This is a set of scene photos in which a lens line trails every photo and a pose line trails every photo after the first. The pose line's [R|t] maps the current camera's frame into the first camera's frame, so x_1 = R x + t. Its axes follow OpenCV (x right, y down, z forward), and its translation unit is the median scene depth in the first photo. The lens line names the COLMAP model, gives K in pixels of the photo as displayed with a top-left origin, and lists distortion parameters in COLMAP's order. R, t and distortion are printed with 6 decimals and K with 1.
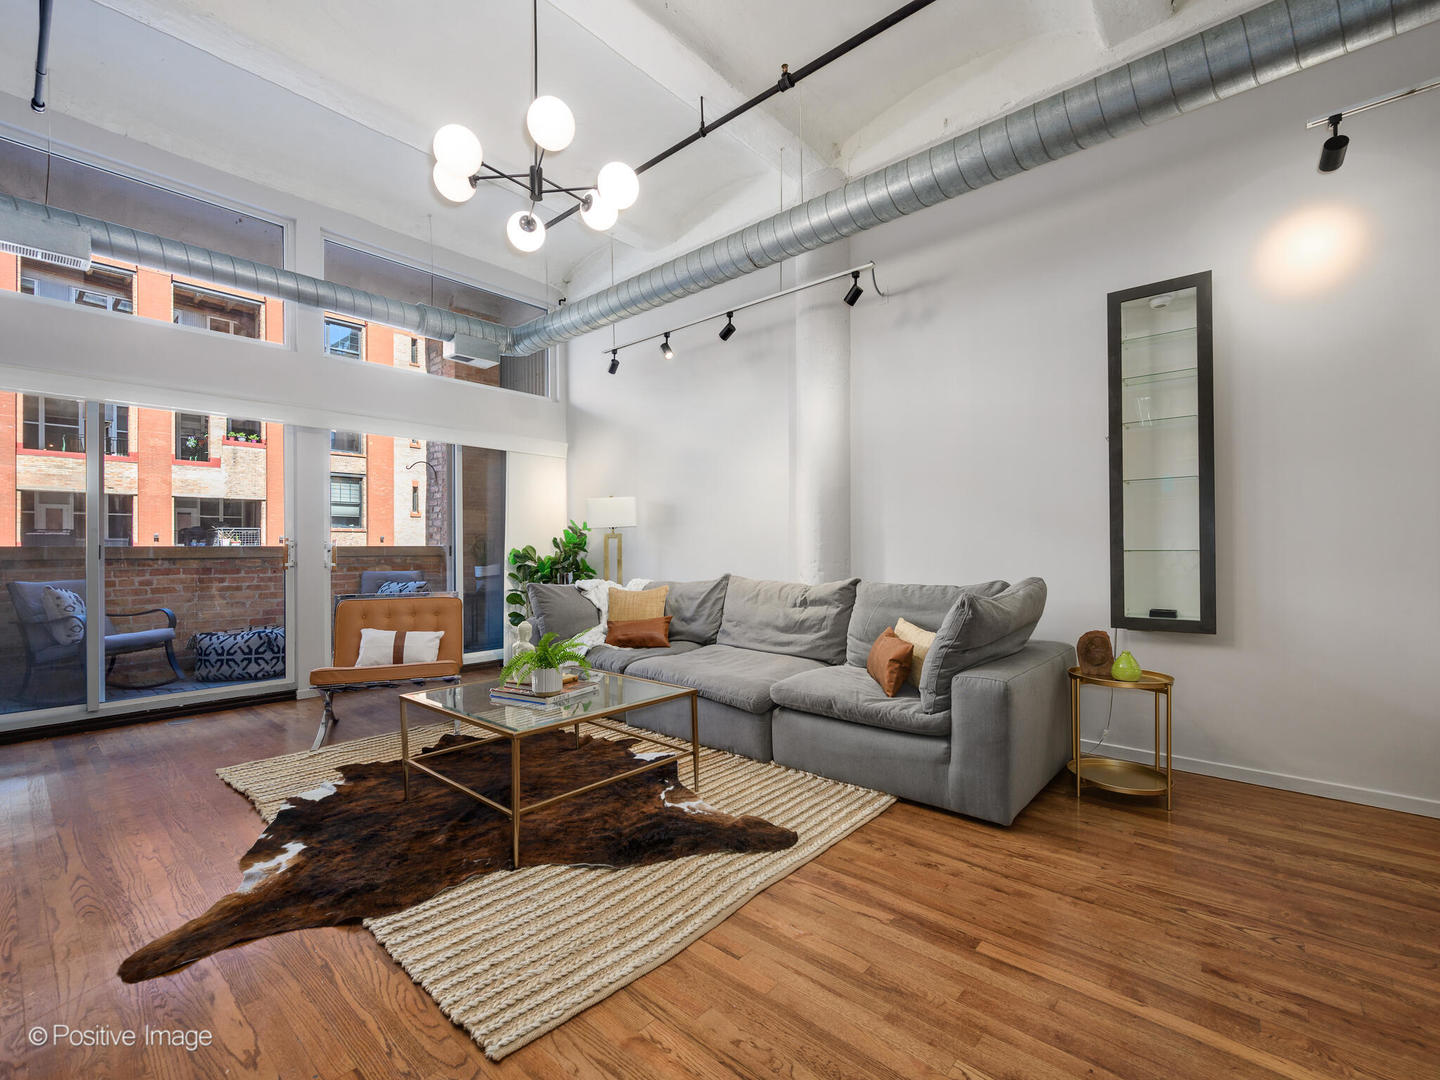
lens RADIAL K [[643.3, 0, 724.1], [0, 643.3, 545.2], [0, 0, 1]] dist [0.000490, -0.002676]
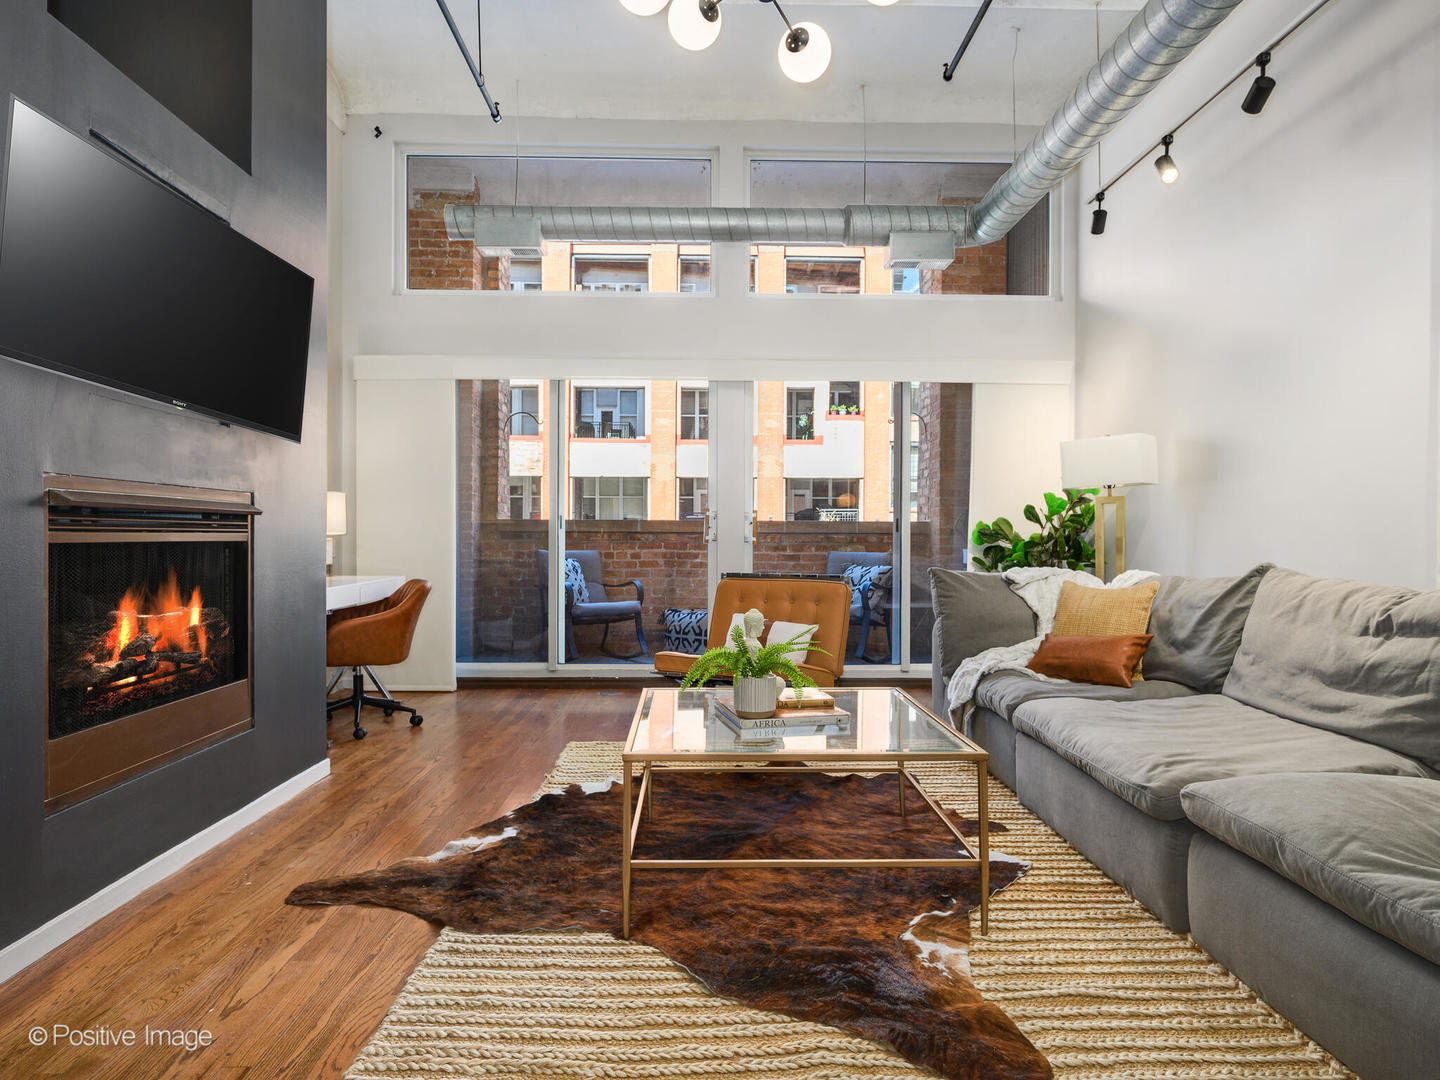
lens RADIAL K [[863.2, 0, 717.6], [0, 863.2, 541.8], [0, 0, 1]] dist [0.002955, 0.000996]
pose [[0.675925, 0.014173, -0.736834, 0.210960], [-0.005754, 0.999886, 0.013954, 0.018367], [0.736948, -0.005193, 0.675930, 0.191756]]
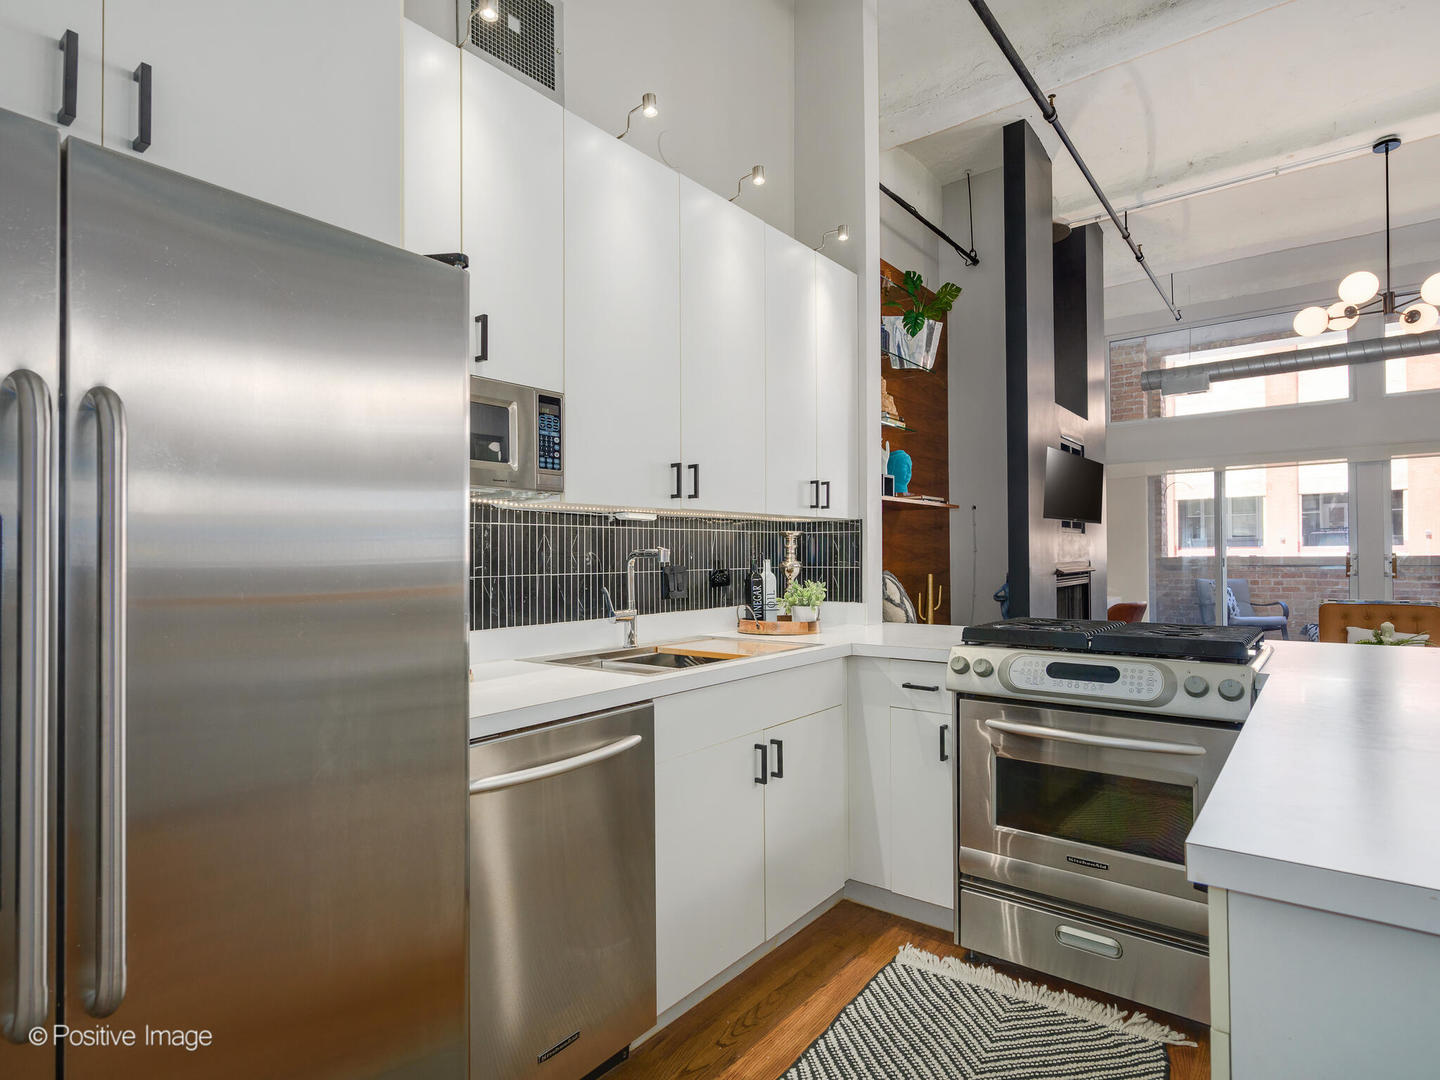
lens RADIAL K [[784.3, 0, 710.9], [0, 784.3, 545.2], [0, 0, 1]] dist [0.002944, -0.003841]
pose [[0.055910, -0.005169, -0.998422, 0.742424], [0.014169, 0.999890, -0.004383, -0.033176], [0.998335, -0.013902, 0.055977, -0.305550]]
